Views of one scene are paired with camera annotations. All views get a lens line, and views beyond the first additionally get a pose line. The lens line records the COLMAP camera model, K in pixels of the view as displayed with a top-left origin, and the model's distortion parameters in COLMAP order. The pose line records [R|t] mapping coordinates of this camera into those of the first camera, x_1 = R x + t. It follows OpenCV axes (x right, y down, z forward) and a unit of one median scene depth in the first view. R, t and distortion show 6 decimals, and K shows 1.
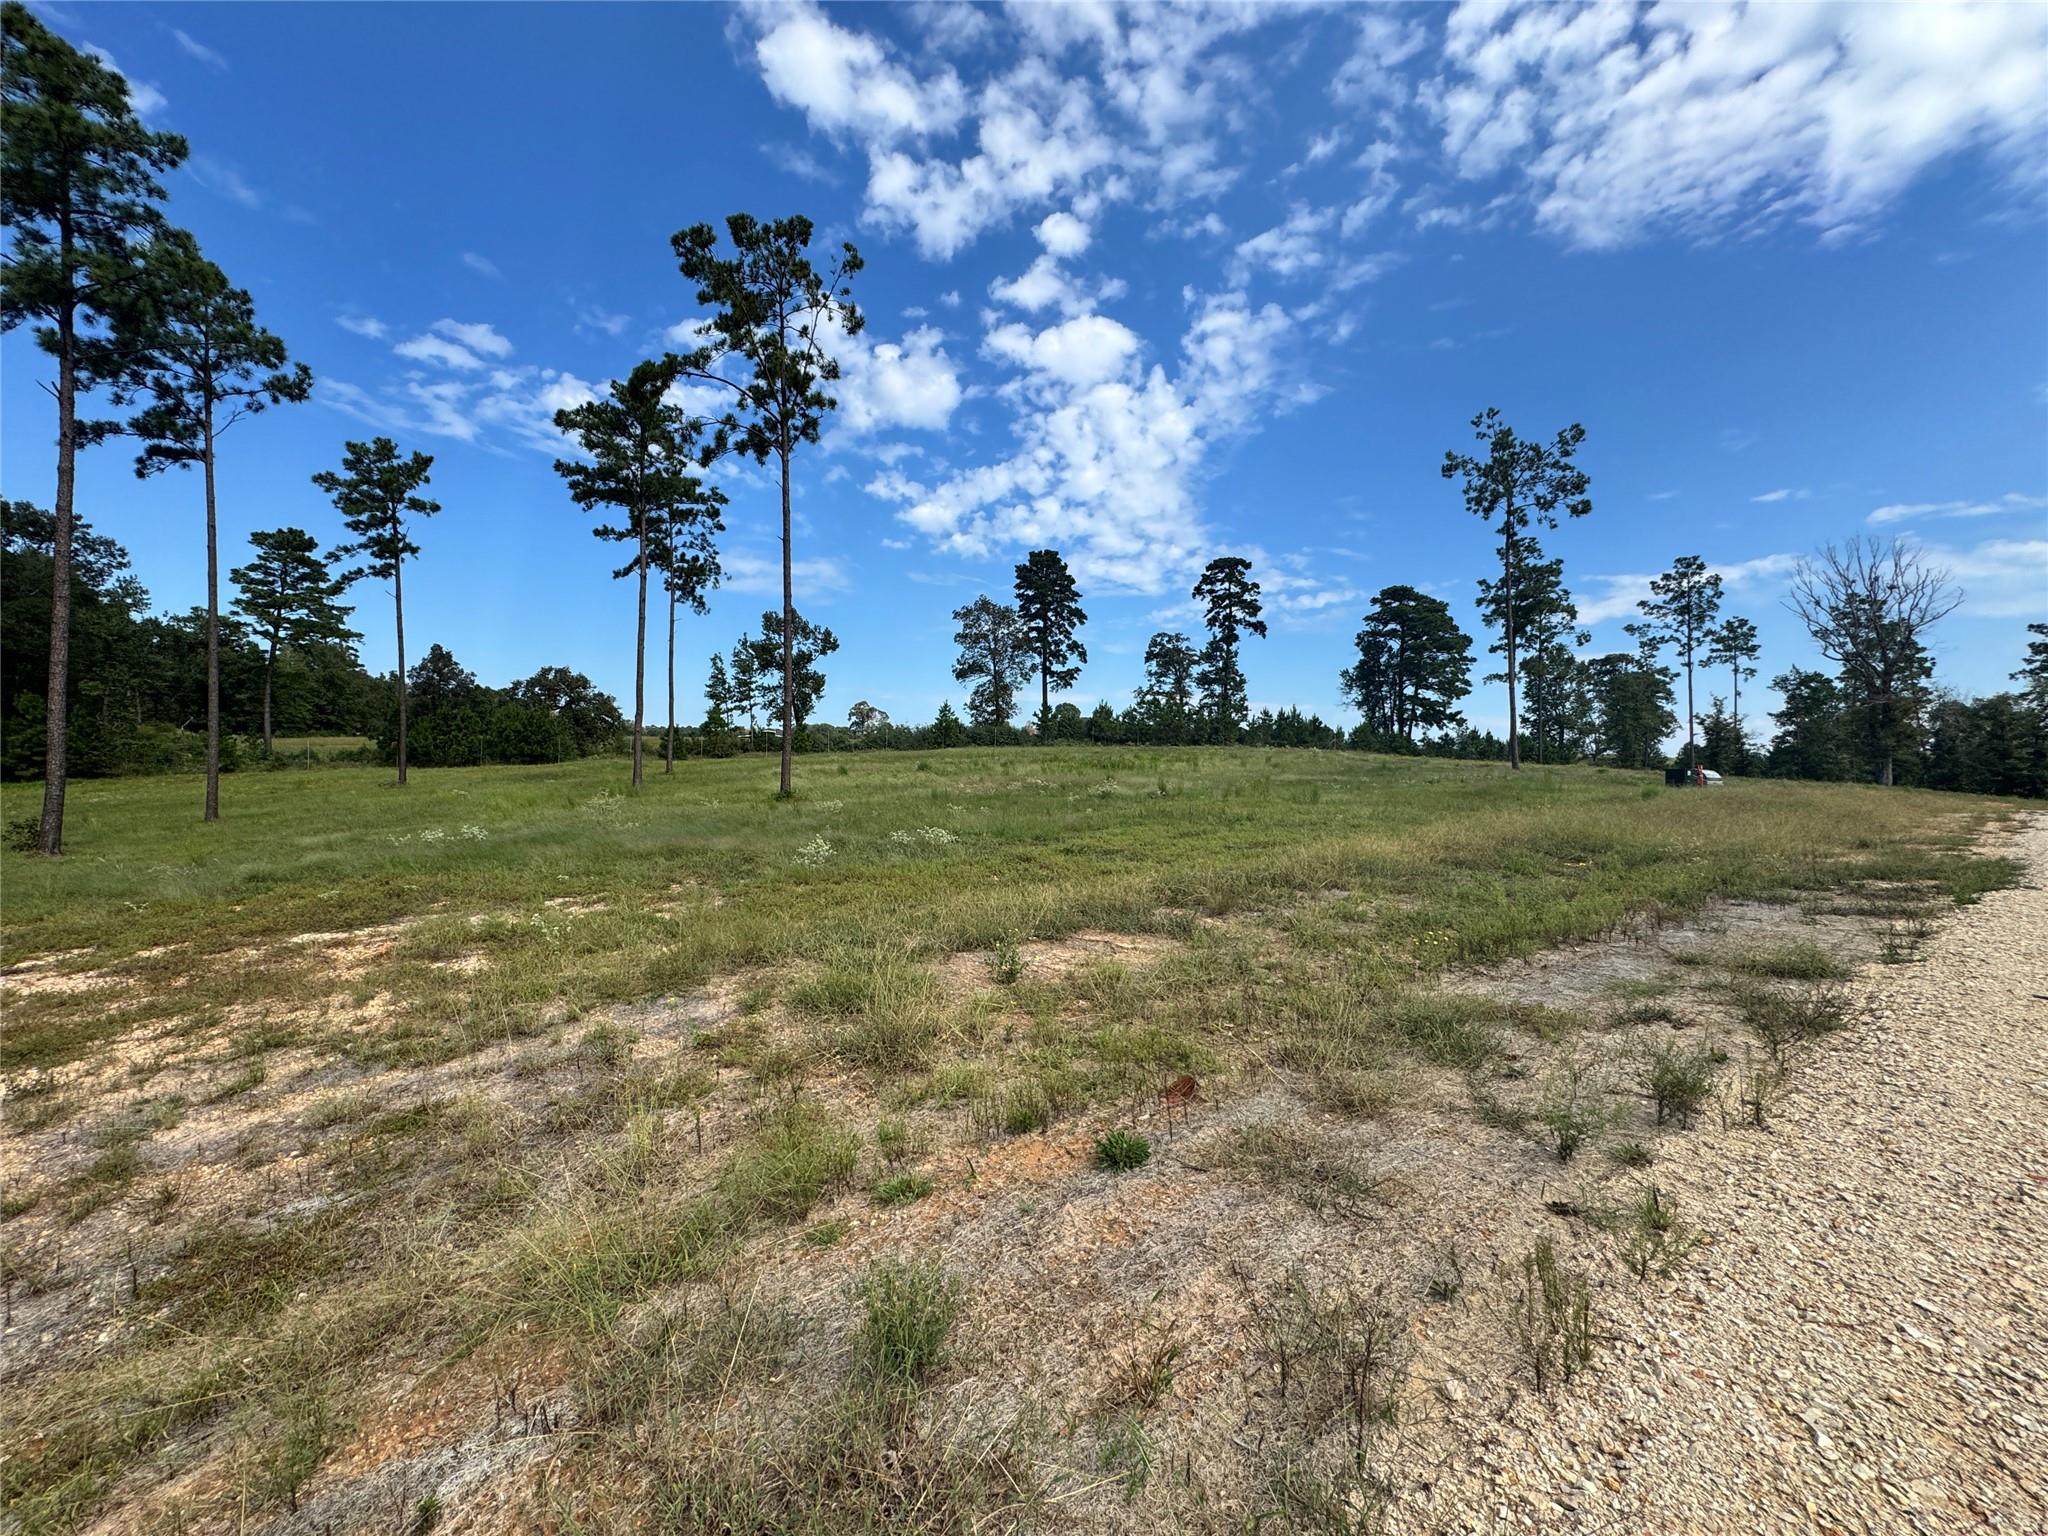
lens RADIAL K [[811.2, 0, 1026.7], [0, 811.2, 769.1], [0, 0, 1]] dist [-0.007883, 0.001679]
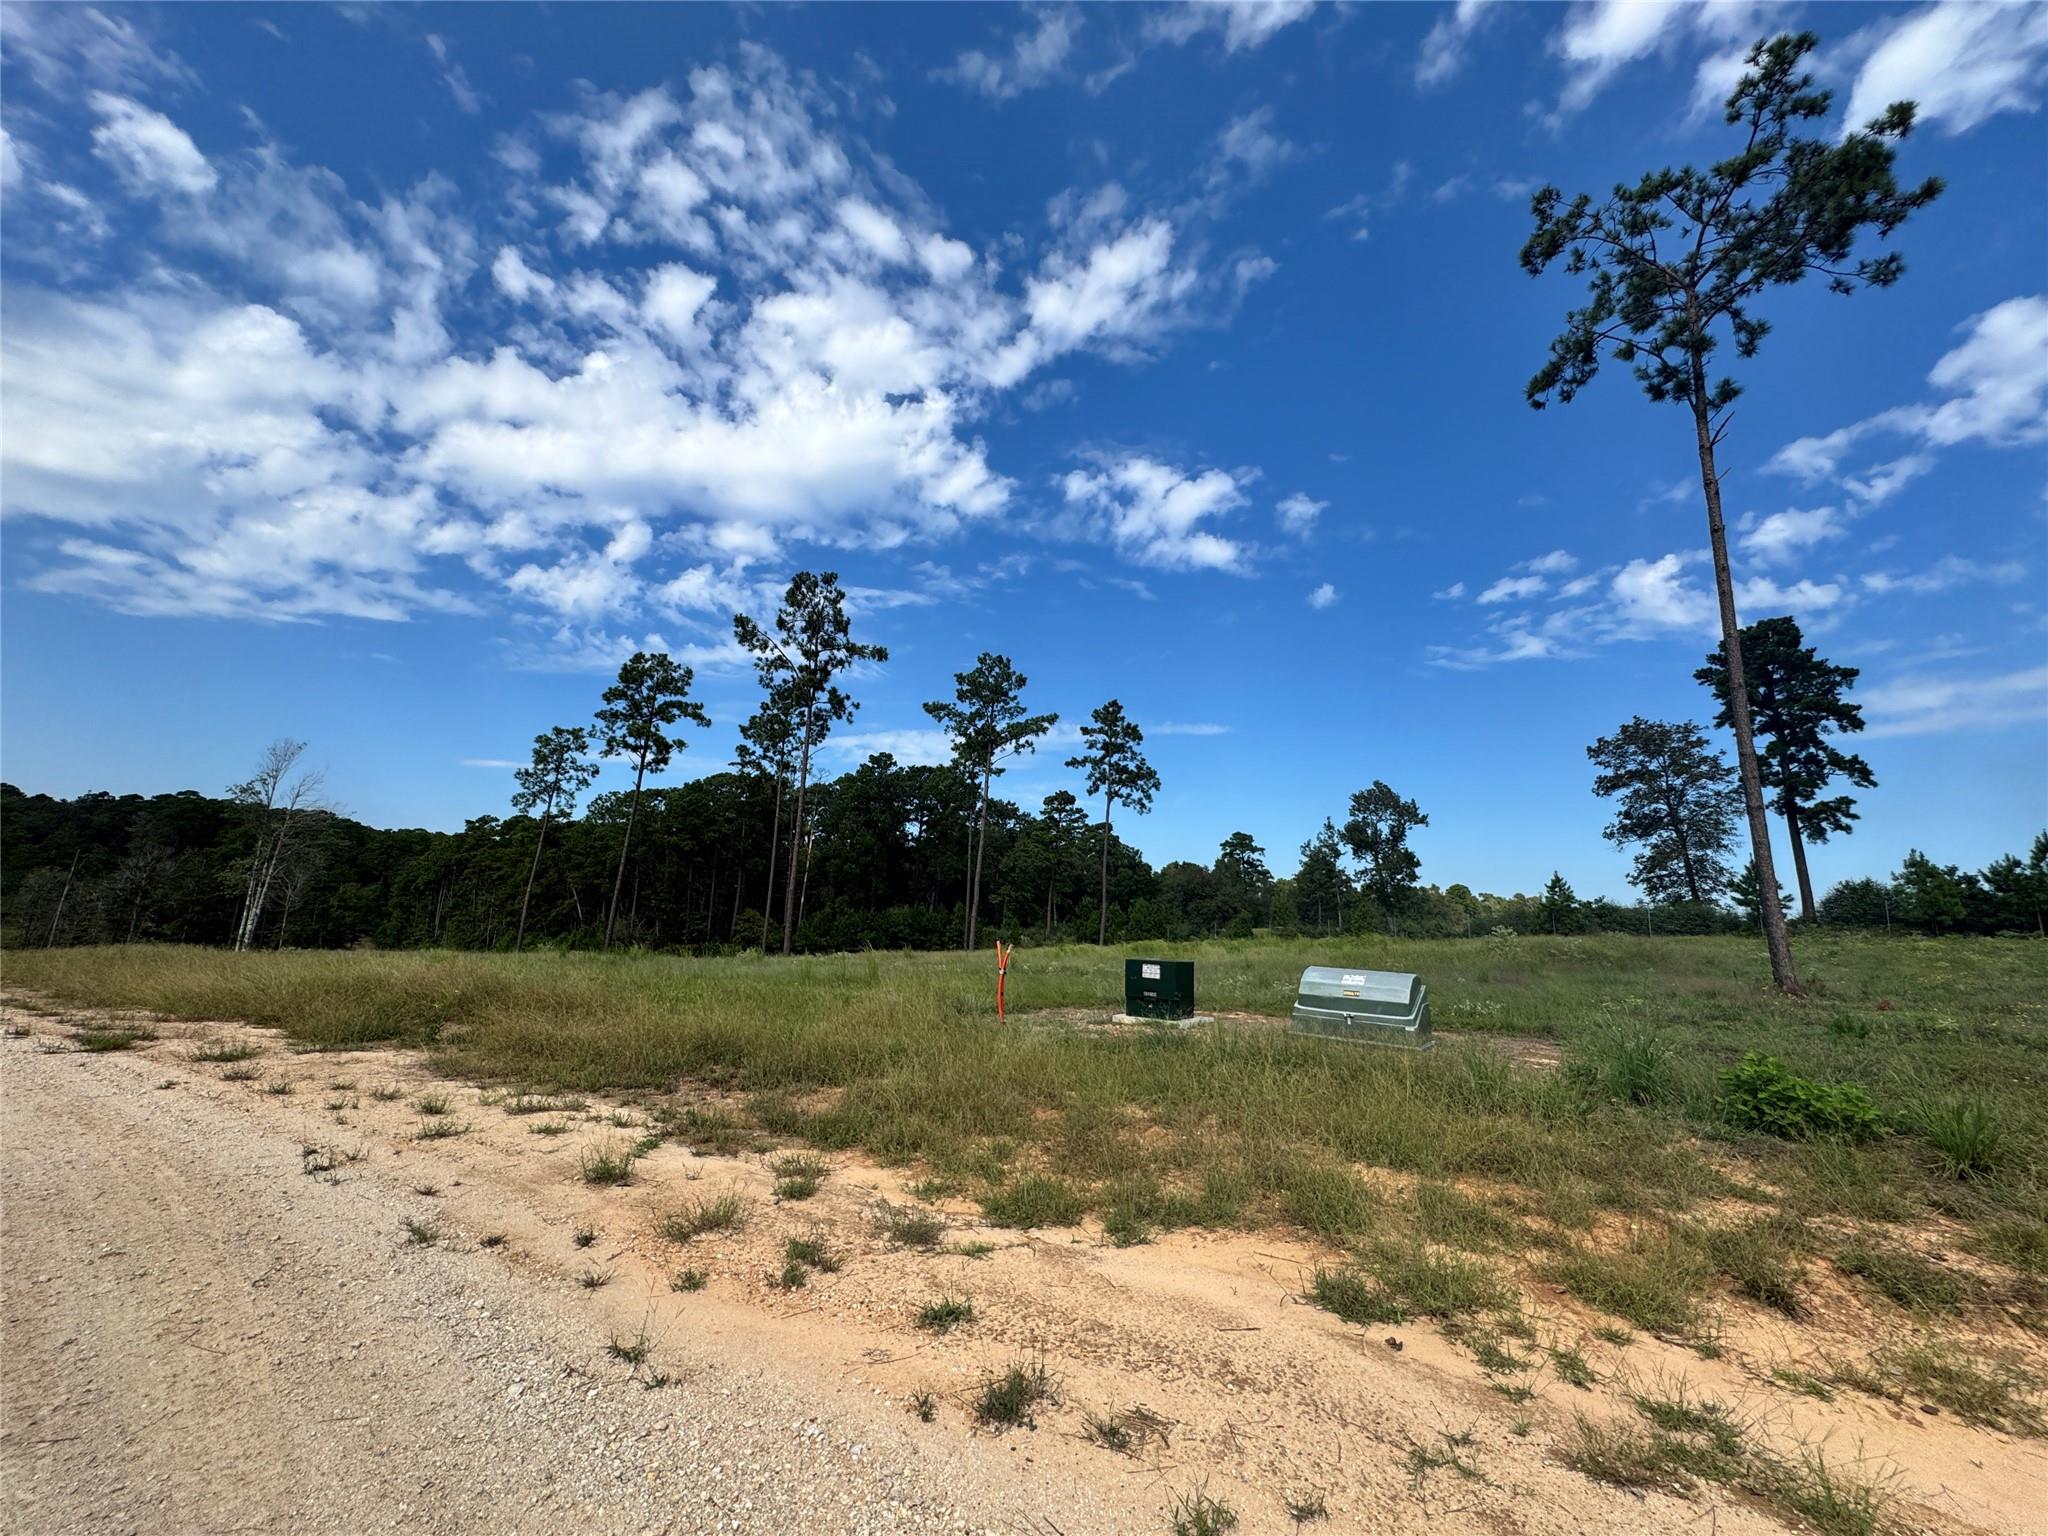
lens RADIAL K [[811.2, 0, 1042.9], [0, 811.2, 768.3], [0, 0, 1]] dist [-0.007883, 0.001679]
pose [[0.382983, -0.182177, -0.905613, 0.316628], [-0.038381, 0.976376, -0.212643, -0.002911], [0.922958, 0.116197, 0.366943, 0.236572]]
